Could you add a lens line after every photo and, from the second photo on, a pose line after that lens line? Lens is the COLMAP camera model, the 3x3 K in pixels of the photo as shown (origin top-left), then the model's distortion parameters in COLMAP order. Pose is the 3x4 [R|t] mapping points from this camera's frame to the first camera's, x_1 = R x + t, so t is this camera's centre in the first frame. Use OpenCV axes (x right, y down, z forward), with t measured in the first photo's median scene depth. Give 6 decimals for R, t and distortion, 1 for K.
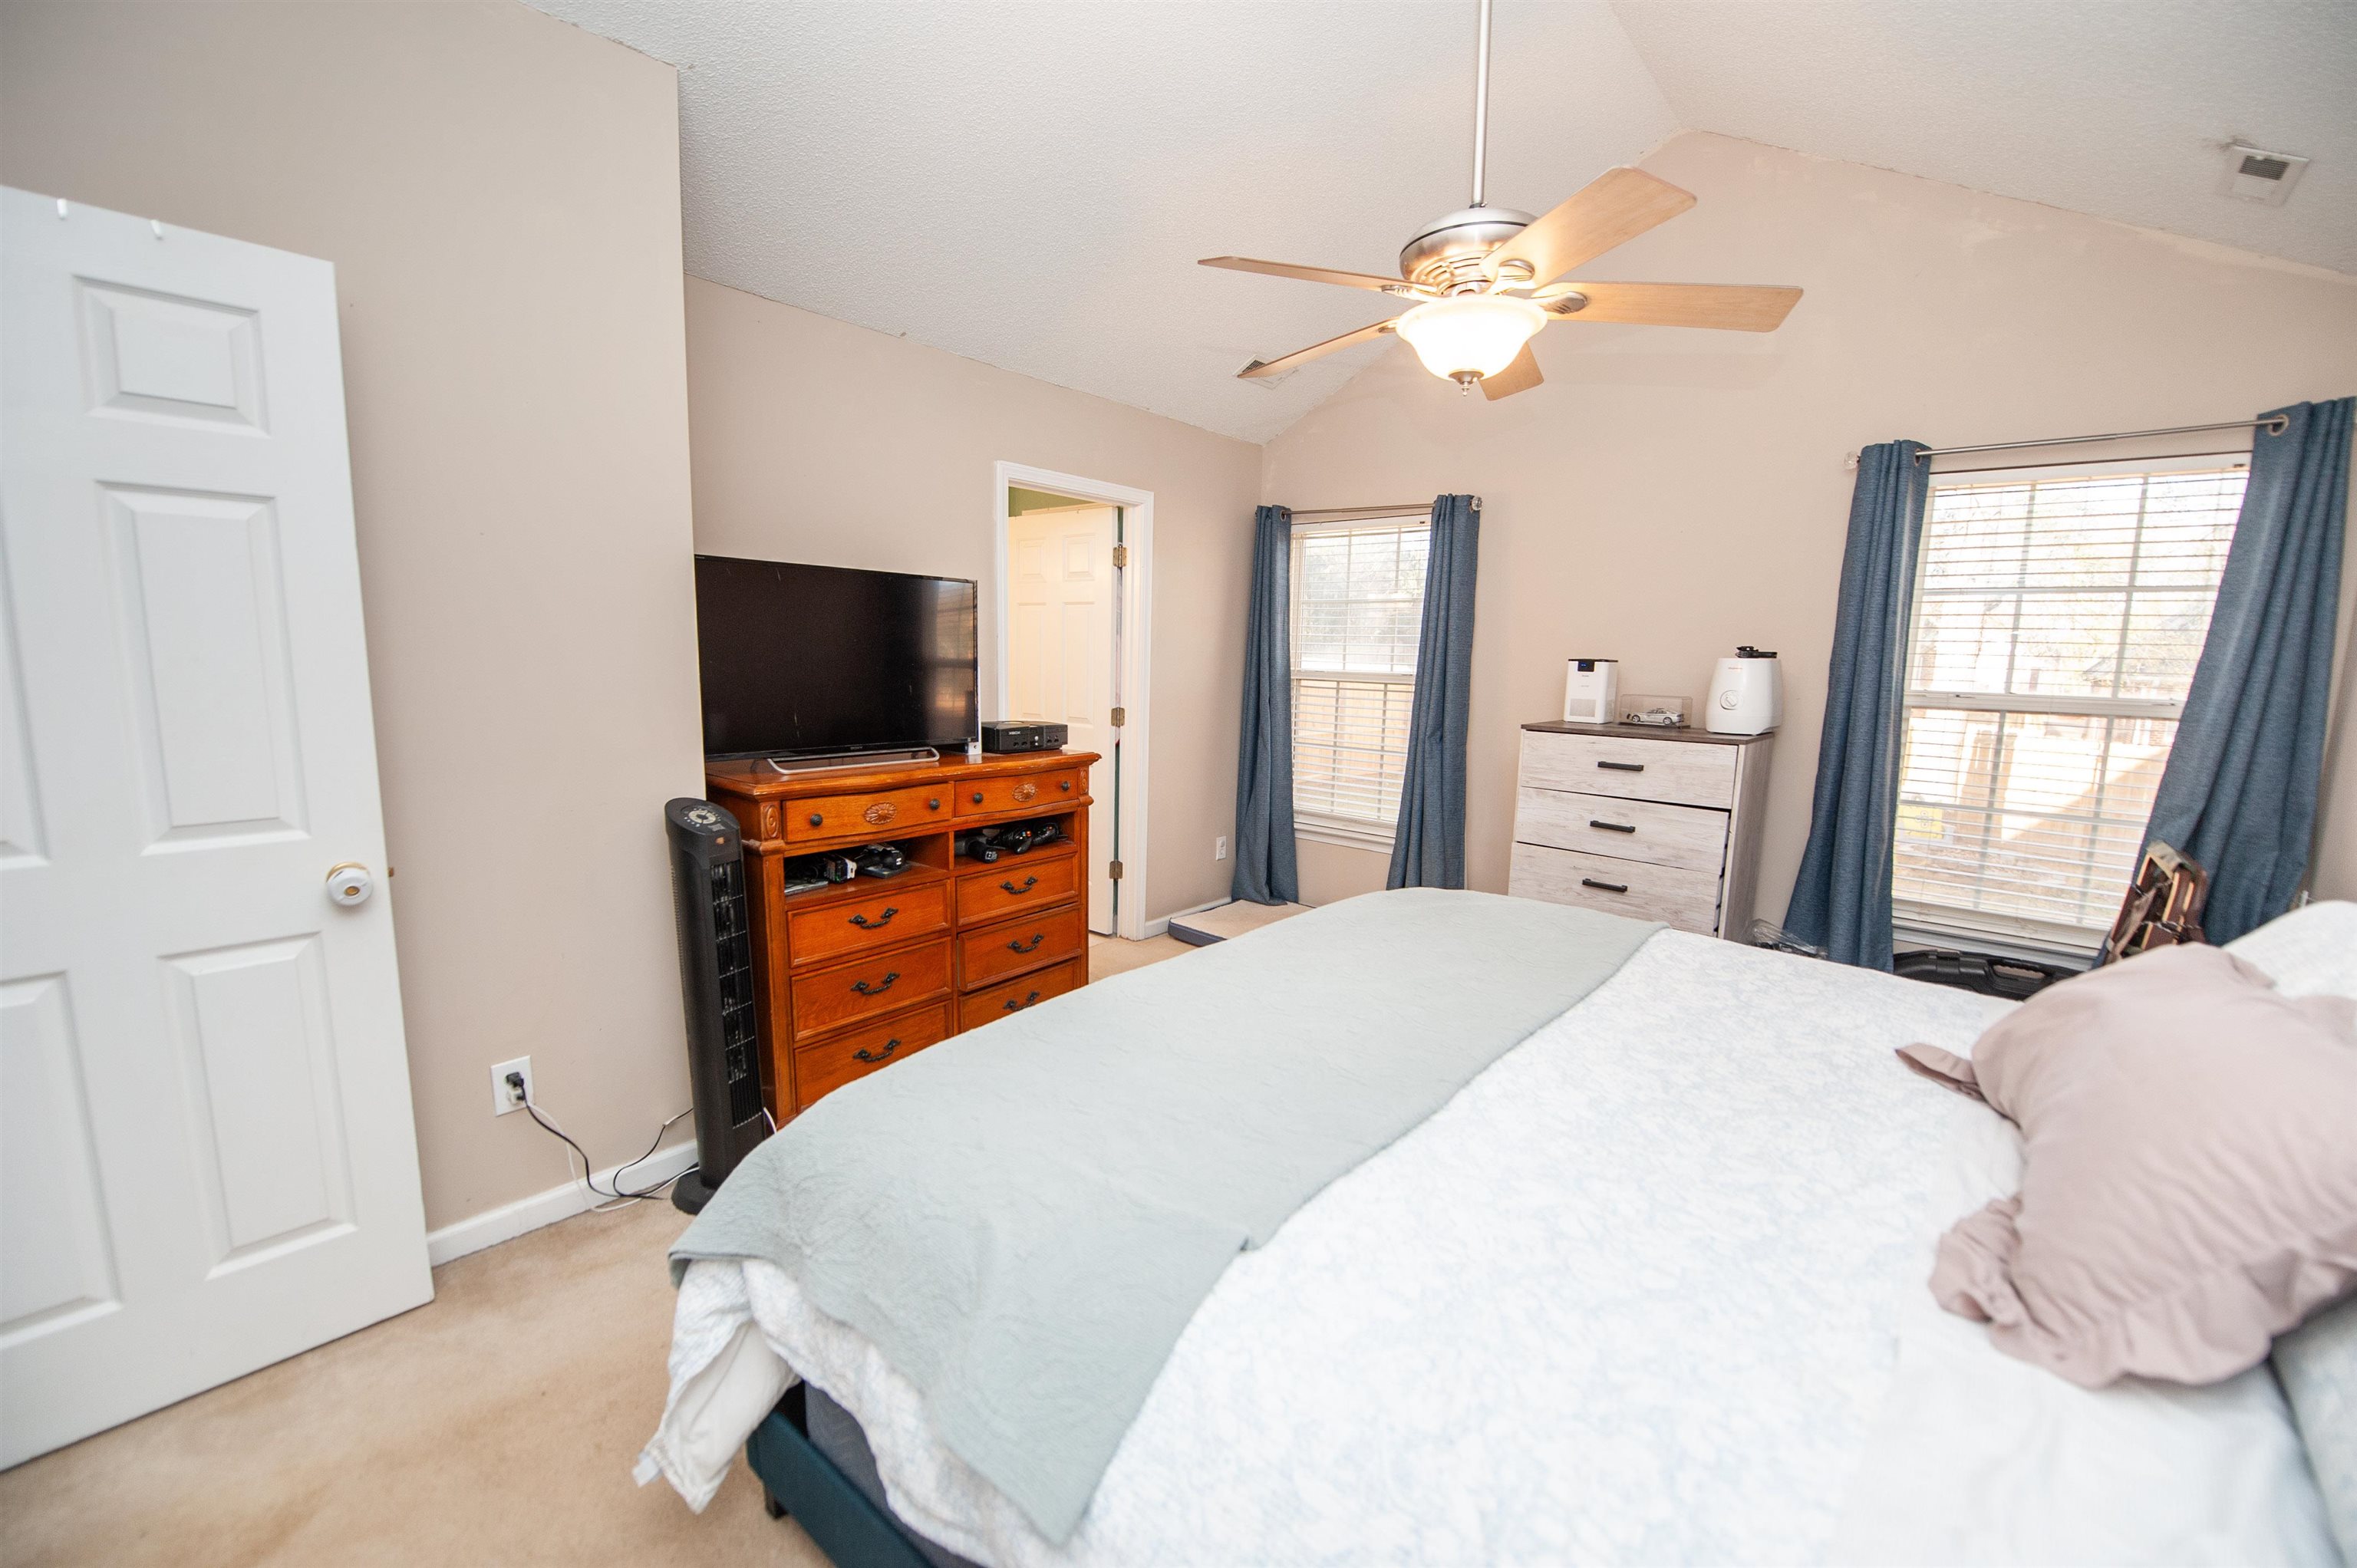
lens RADIAL K [[933.7, 0, 1188.5], [0, 933.7, 784.2], [0, 0, 1]] dist [-0.022964, -0.000979]
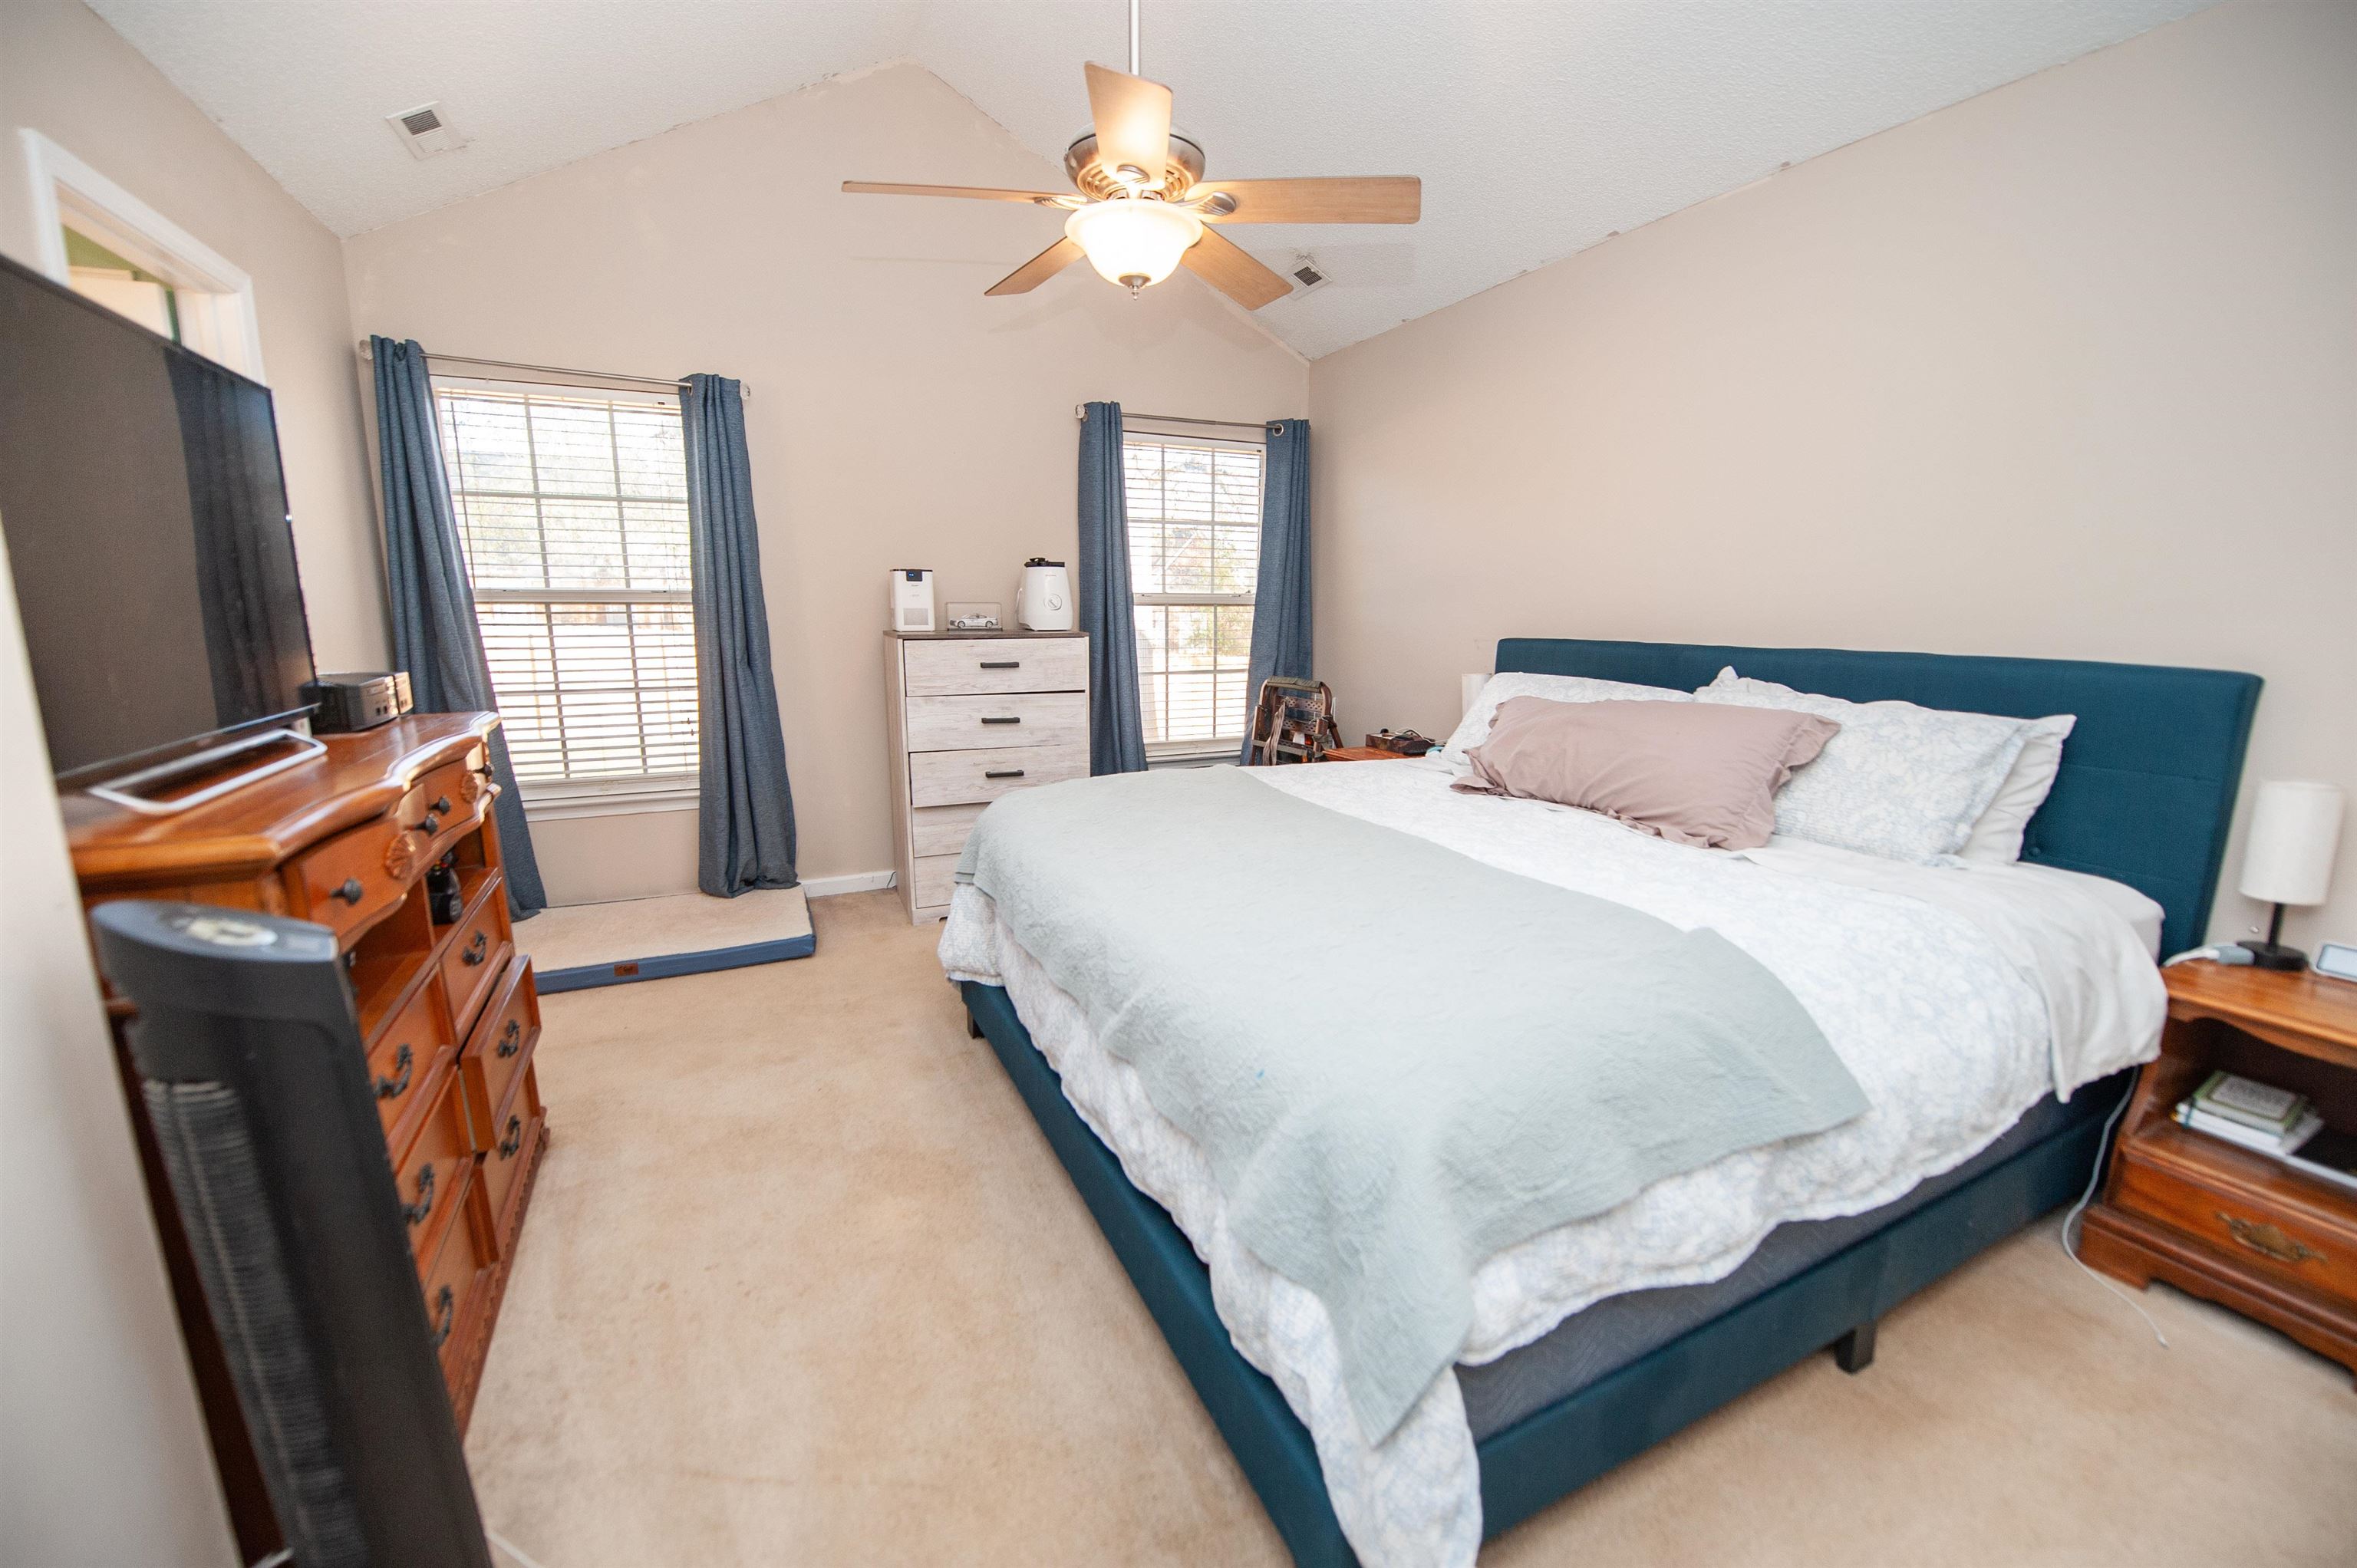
lens RADIAL K [[933.7, 0, 1188.5], [0, 933.7, 784.2], [0, 0, 1]] dist [-0.022964, -0.000979]
pose [[0.408807, -0.195637, 0.891405, -0.461308], [0.131045, 0.979215, 0.154810, -0.022767], [-0.903164, 0.053527, 0.425946, 0.328991]]
